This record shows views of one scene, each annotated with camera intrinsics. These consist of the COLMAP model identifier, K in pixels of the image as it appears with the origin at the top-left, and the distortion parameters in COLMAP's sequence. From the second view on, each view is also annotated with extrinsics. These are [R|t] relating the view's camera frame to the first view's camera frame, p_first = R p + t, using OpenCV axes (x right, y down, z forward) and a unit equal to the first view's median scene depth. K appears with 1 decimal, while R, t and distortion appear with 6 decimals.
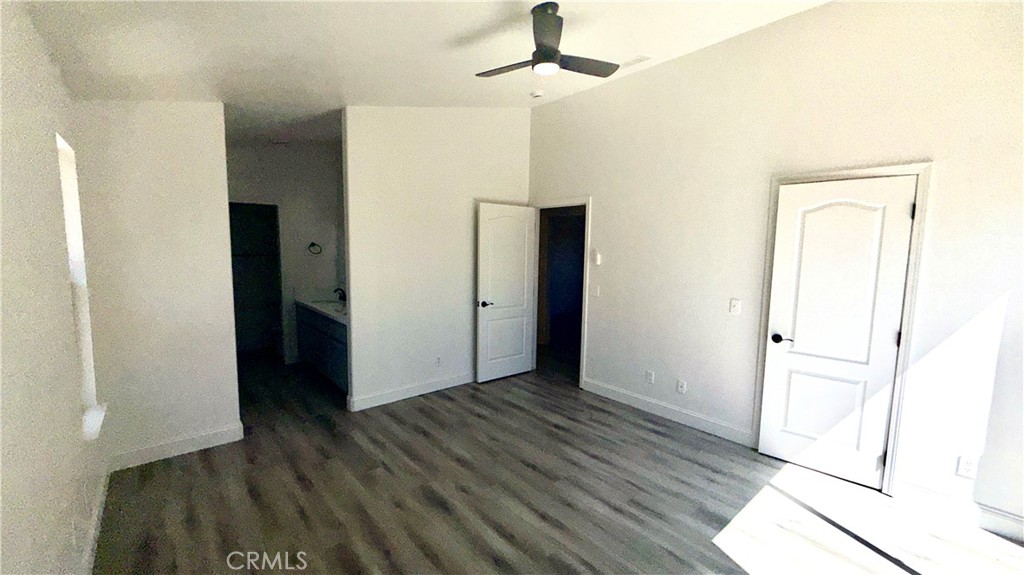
lens RADIAL K [[411.0, 0, 507.7], [0, 411.0, 289.0], [0, 0, 1]] dist [-0.000572, -0.000202]
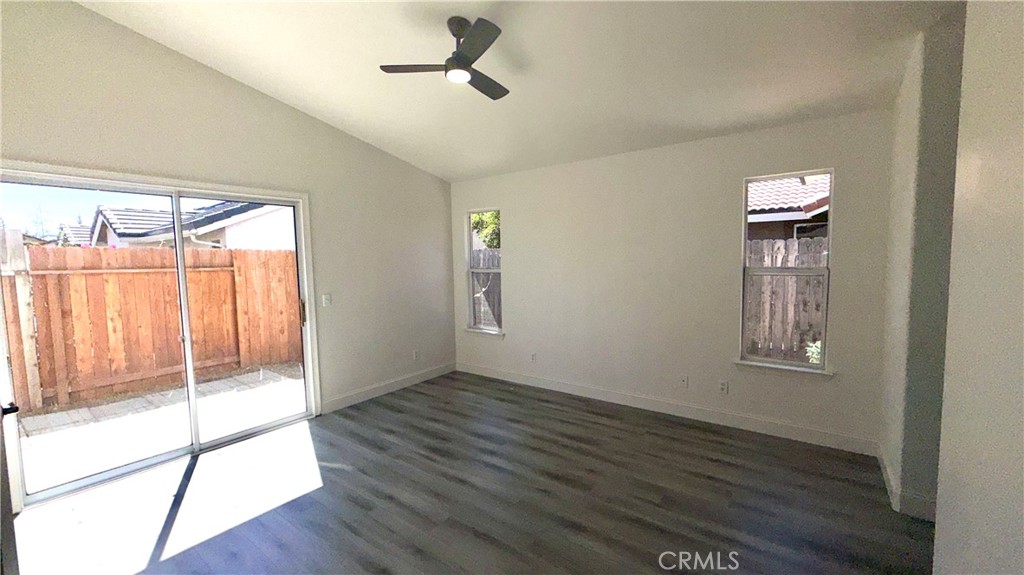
lens RADIAL K [[411.0, 0, 507.7], [0, 411.0, 289.0], [0, 0, 1]] dist [-0.000572, -0.000202]
pose [[-0.977486, 0.018271, -0.210206, 0.180916], [-0.018158, 0.985264, 0.170074, -0.150234], [0.210216, 0.170062, -0.962750, 1.896154]]
